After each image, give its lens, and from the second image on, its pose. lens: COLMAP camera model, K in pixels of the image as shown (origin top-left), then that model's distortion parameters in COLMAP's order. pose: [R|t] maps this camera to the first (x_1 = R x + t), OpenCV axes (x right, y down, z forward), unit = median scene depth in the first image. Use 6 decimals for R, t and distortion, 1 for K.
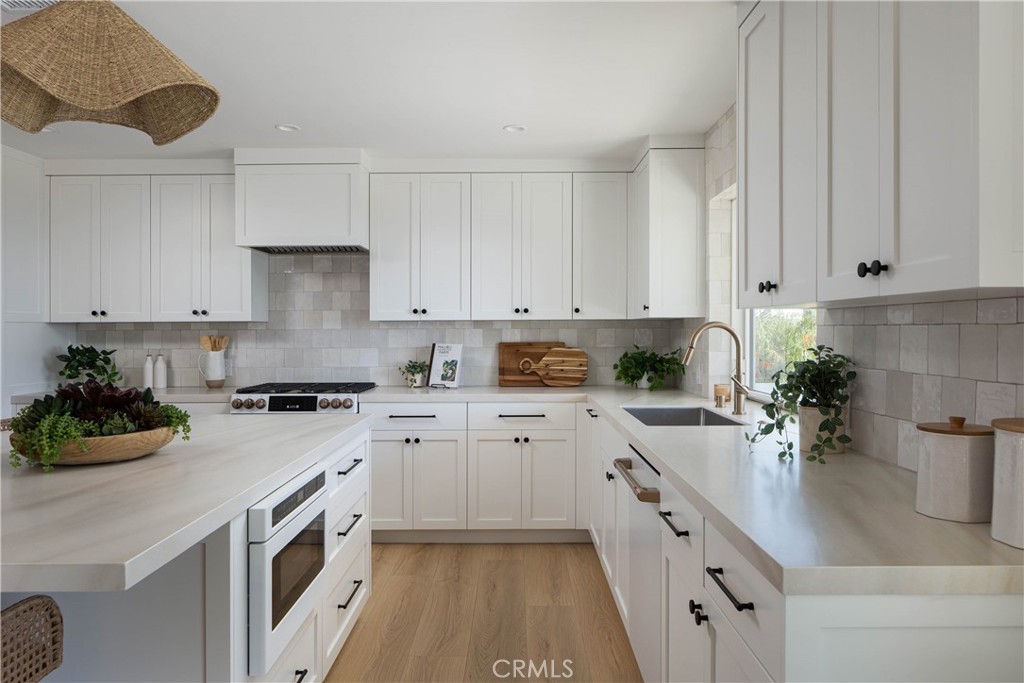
lens RADIAL K [[702.8, 0, 513.1], [0, 702.8, 322.7], [0, 0, 1]] dist [-0.001739, 0.000723]
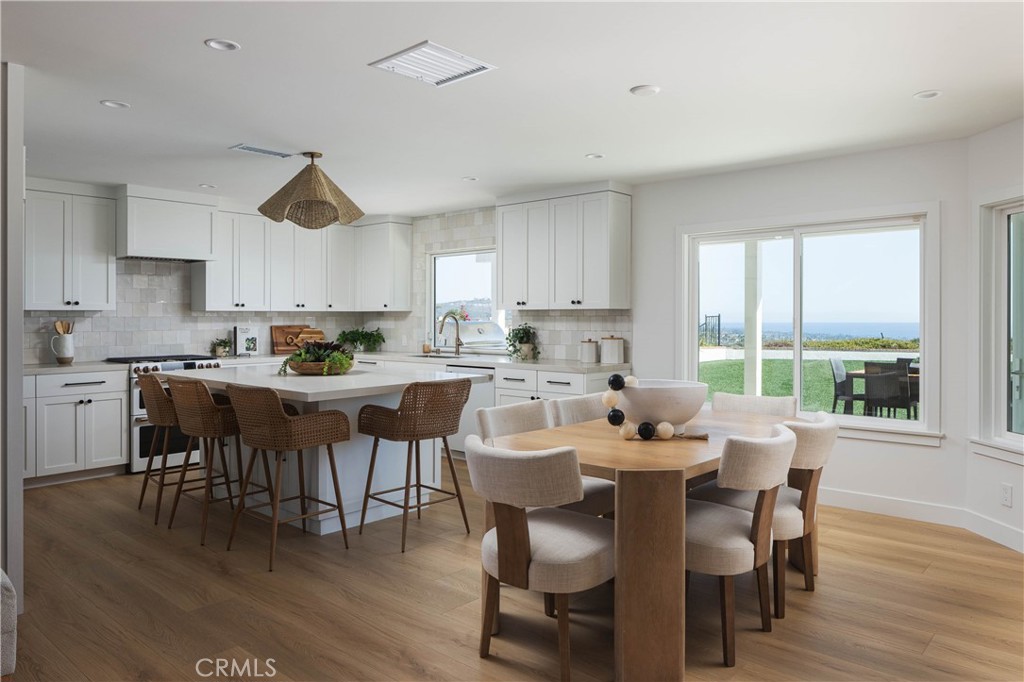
lens RADIAL K [[702.8, 0, 513.1], [0, 702.8, 322.2], [0, 0, 1]] dist [-0.001739, 0.000723]
pose [[0.666711, -0.001652, 0.745314, -0.840159], [-0.009305, 0.999901, 0.010541, -0.000818], [-0.745258, -0.013963, 0.666630, -0.432692]]
